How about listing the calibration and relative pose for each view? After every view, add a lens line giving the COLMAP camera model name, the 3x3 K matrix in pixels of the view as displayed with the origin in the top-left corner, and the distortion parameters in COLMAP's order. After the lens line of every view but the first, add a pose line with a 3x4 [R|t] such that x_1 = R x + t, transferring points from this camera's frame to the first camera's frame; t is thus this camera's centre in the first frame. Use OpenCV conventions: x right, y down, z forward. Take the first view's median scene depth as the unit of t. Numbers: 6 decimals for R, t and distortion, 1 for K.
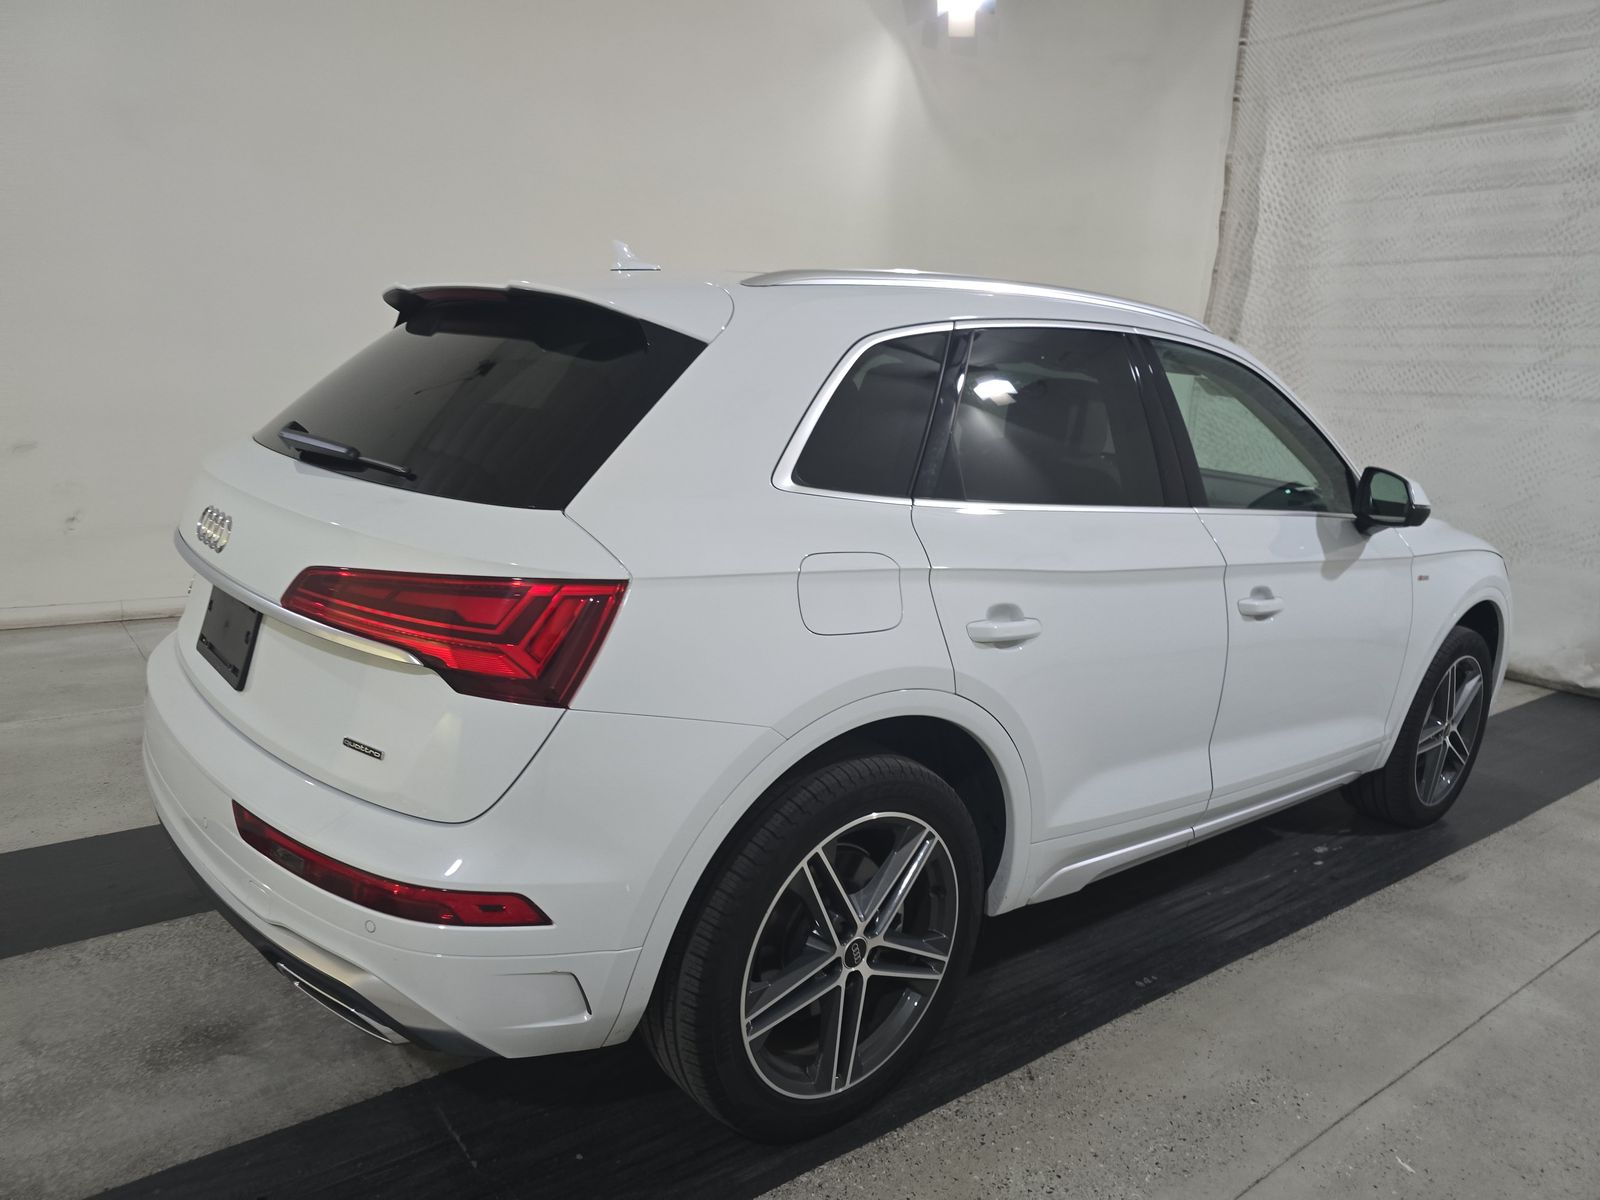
lens RADIAL K [[1055.4, 0, 805.0], [0, 1055.4, 600.7], [0, 0, 1]] dist [0.014368, -0.019054]
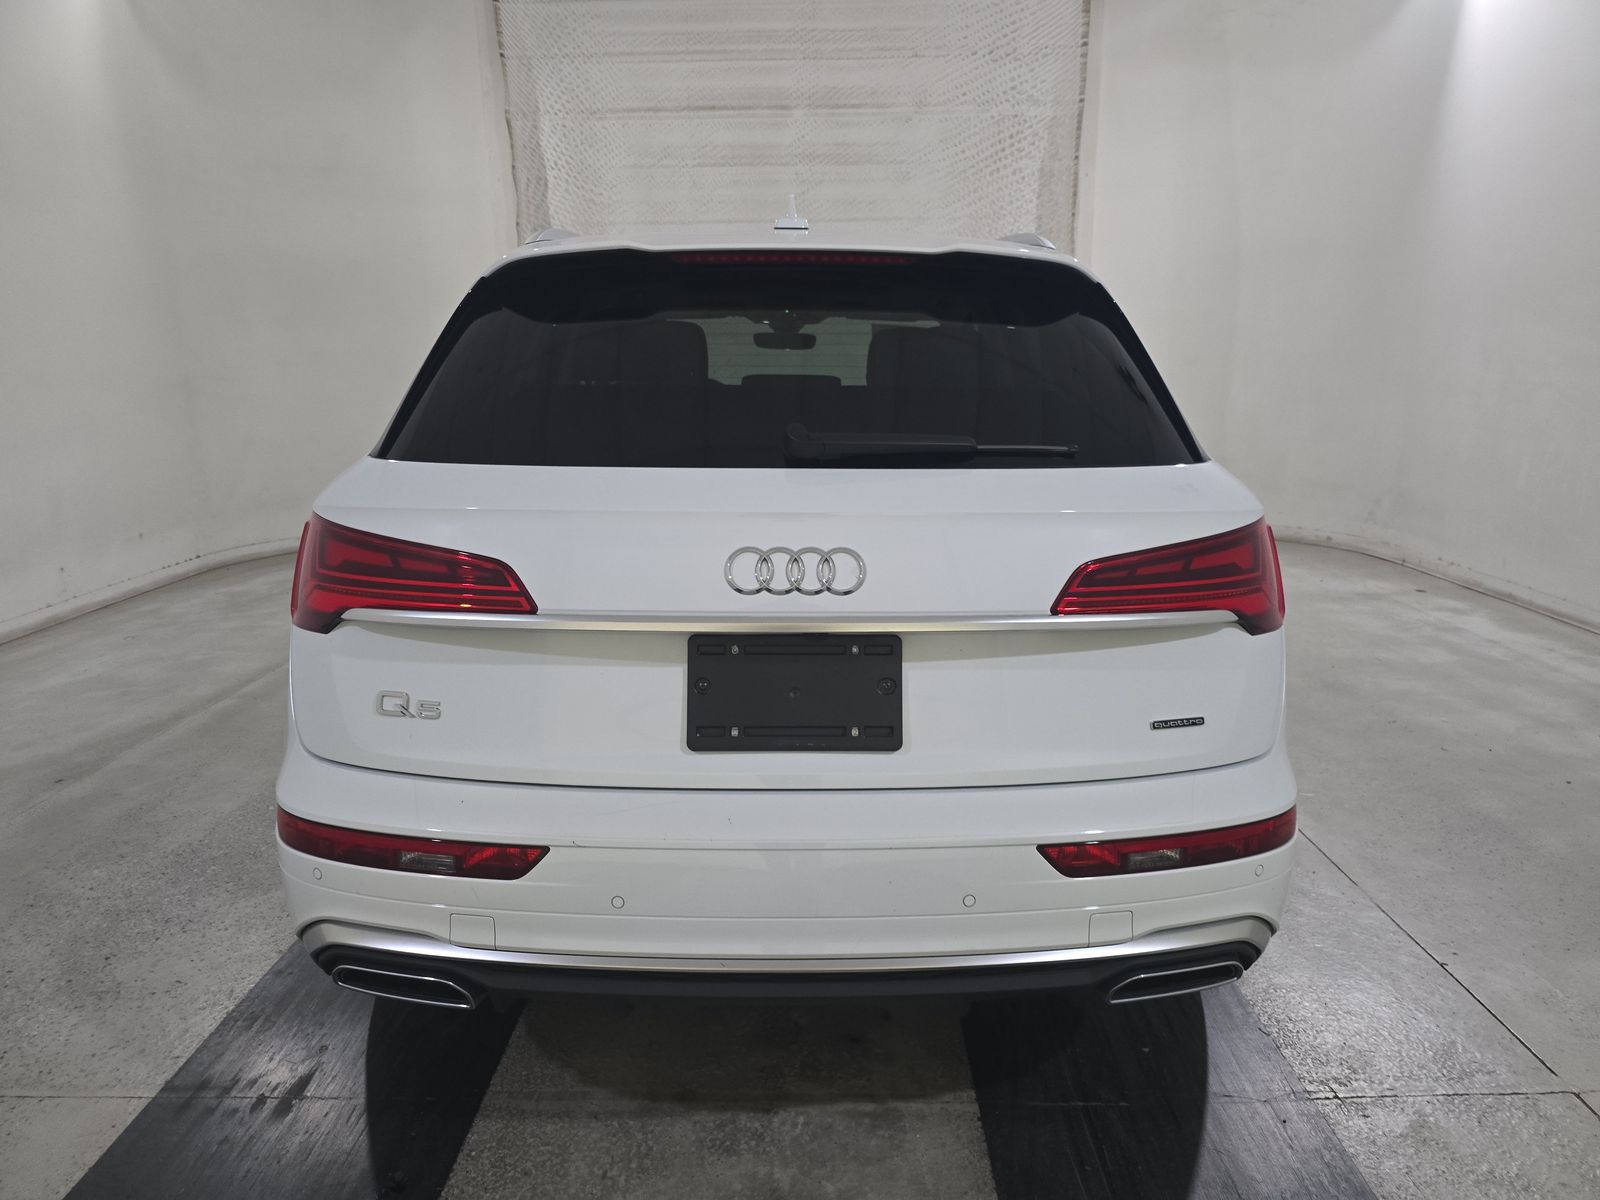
lens RADIAL K [[1055.4, 0, 801.6], [0, 1055.4, 602.1], [0, 0, 1]] dist [0.014368, -0.019054]
pose [[0.633366, -0.233248, 0.737863, -0.343745], [0.198008, 0.970600, 0.136853, -0.045395], [-0.748091, 0.059425, 0.660930, 0.151907]]
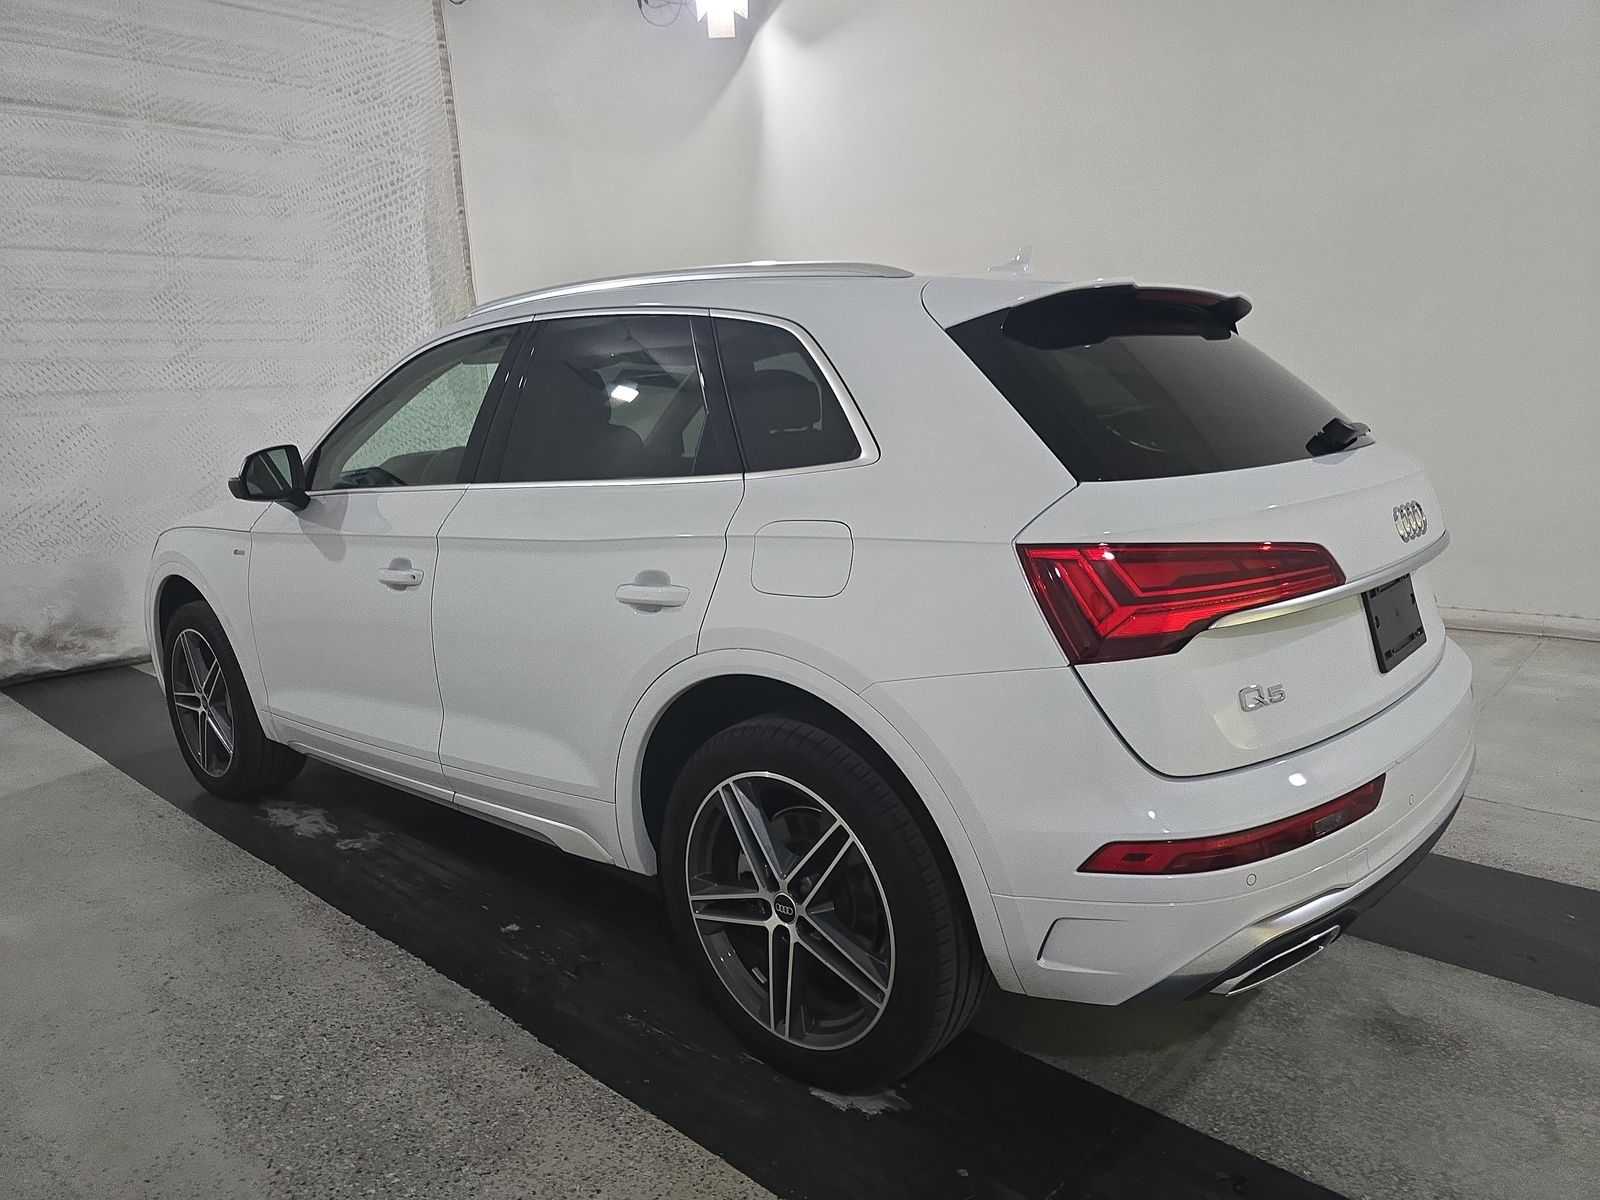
lens RADIAL K [[1055.4, 0, 800.4], [0, 1055.4, 604.0], [0, 0, 1]] dist [0.014368, -0.019054]
pose [[-0.134675, -0.243469, 0.960513, -0.460334], [0.233748, 0.934181, 0.269568, -0.127424], [-0.962925, 0.260822, -0.068900, 0.512794]]
